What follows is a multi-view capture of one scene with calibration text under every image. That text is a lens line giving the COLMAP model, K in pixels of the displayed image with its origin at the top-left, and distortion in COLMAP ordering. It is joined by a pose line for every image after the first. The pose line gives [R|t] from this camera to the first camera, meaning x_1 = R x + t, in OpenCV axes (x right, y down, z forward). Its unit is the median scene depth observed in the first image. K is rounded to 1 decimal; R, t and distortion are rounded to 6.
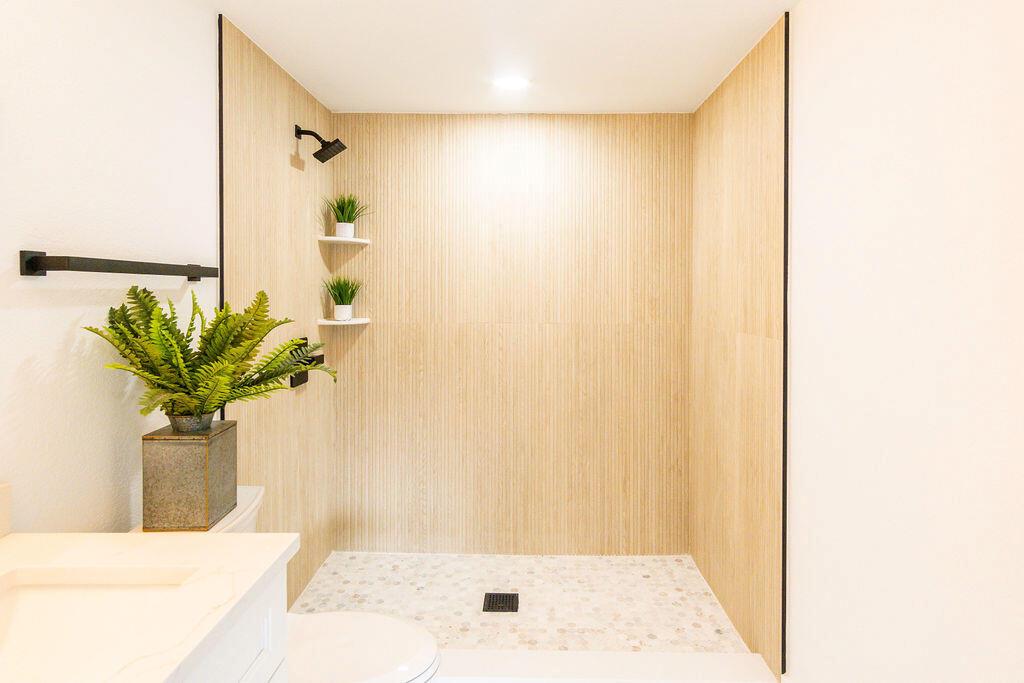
lens RADIAL K [[559.1, 0, 515.4], [0, 559.1, 312.7], [0, 0, 1]] dist [0.005360, 0.001238]
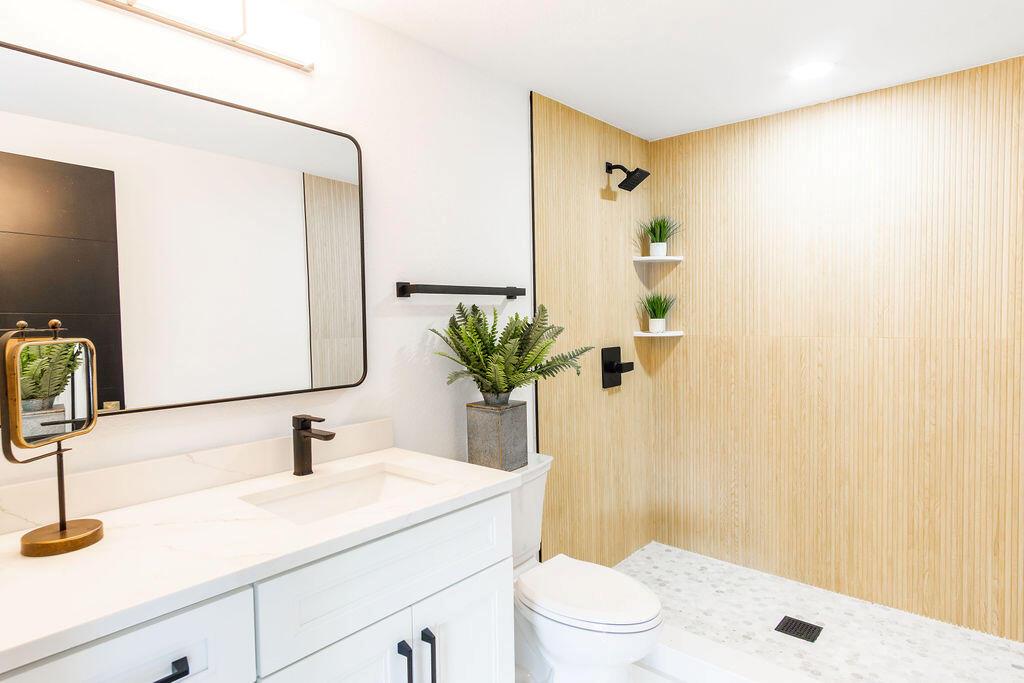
lens RADIAL K [[564.7, 0, 509.8], [0, 564.7, 364.9], [0, 0, 1]] dist [0.004043, 0.001849]
pose [[0.766470, 0.041873, -0.640914, 0.190379], [-0.005946, 0.998292, 0.058111, 0.014444], [0.642253, -0.040729, 0.765410, -0.035378]]
